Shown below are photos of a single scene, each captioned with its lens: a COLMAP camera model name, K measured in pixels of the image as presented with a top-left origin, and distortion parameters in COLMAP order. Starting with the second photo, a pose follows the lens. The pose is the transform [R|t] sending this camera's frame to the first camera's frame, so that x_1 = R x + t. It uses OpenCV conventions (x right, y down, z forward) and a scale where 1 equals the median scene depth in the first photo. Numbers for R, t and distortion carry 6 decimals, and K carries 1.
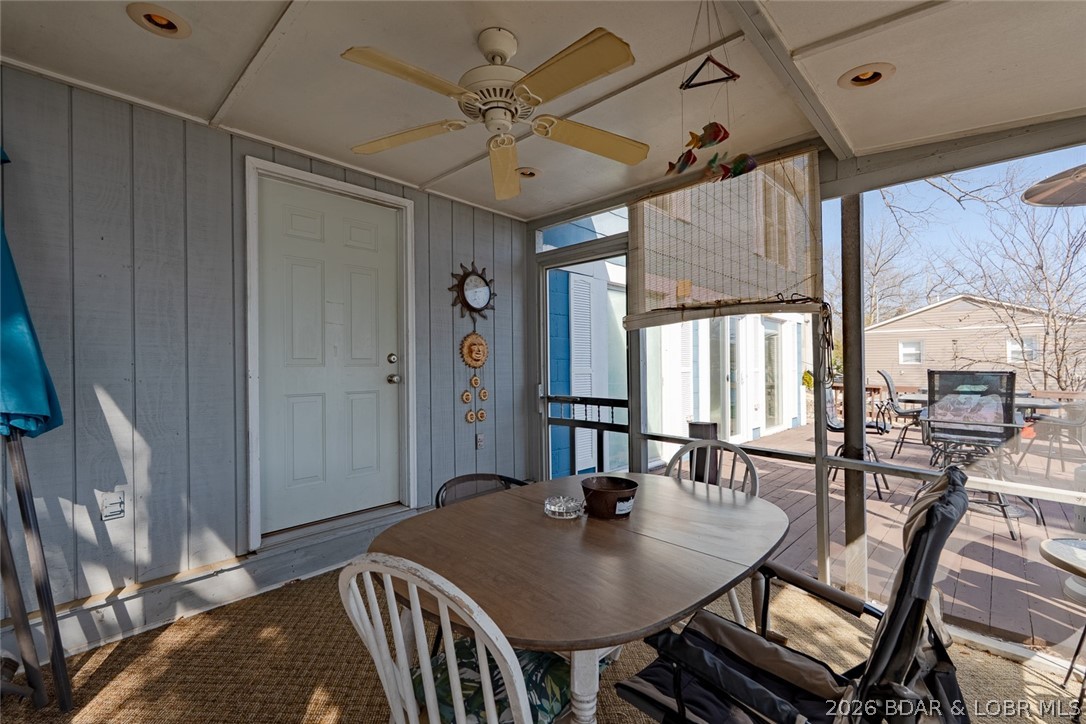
lens RADIAL K [[486.8, 0, 541.5], [0, 486.8, 355.2], [0, 0, 1]] dist [0.004914, 0.000499]
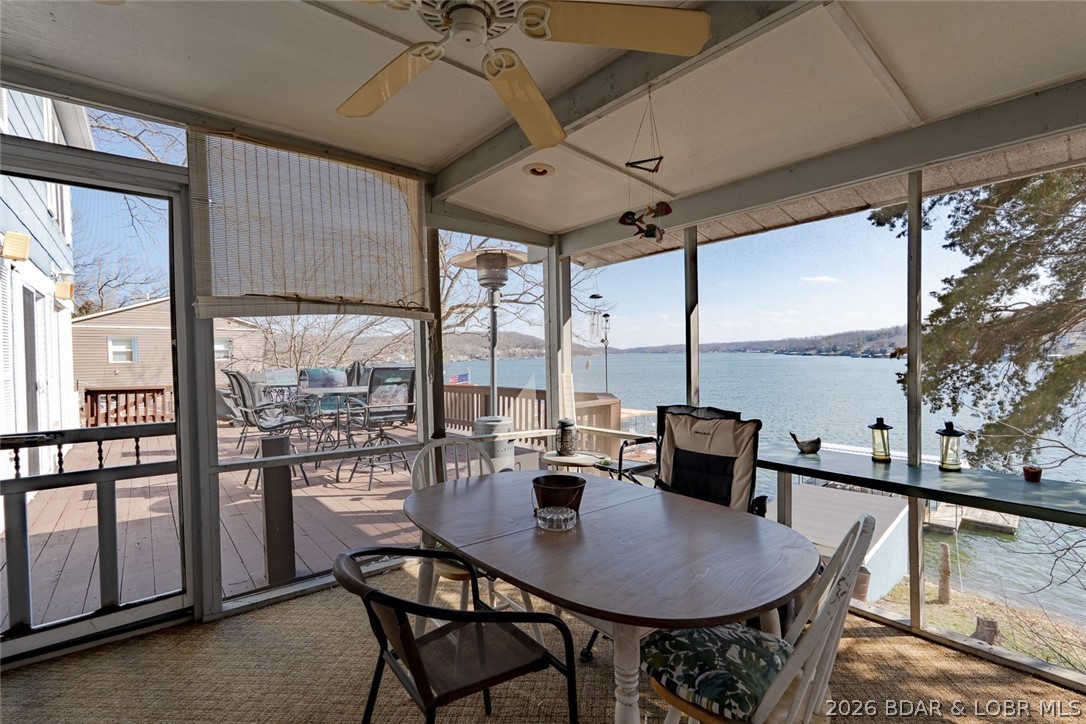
lens RADIAL K [[486.8, 0, 545.1], [0, 486.8, 361.5], [0, 0, 1]] dist [0.004914, 0.000499]
pose [[0.094479, -0.008977, 0.995486, -0.433147], [-0.007988, 0.999920, 0.009776, -0.001307], [-0.995495, -0.008876, 0.094400, 0.439765]]
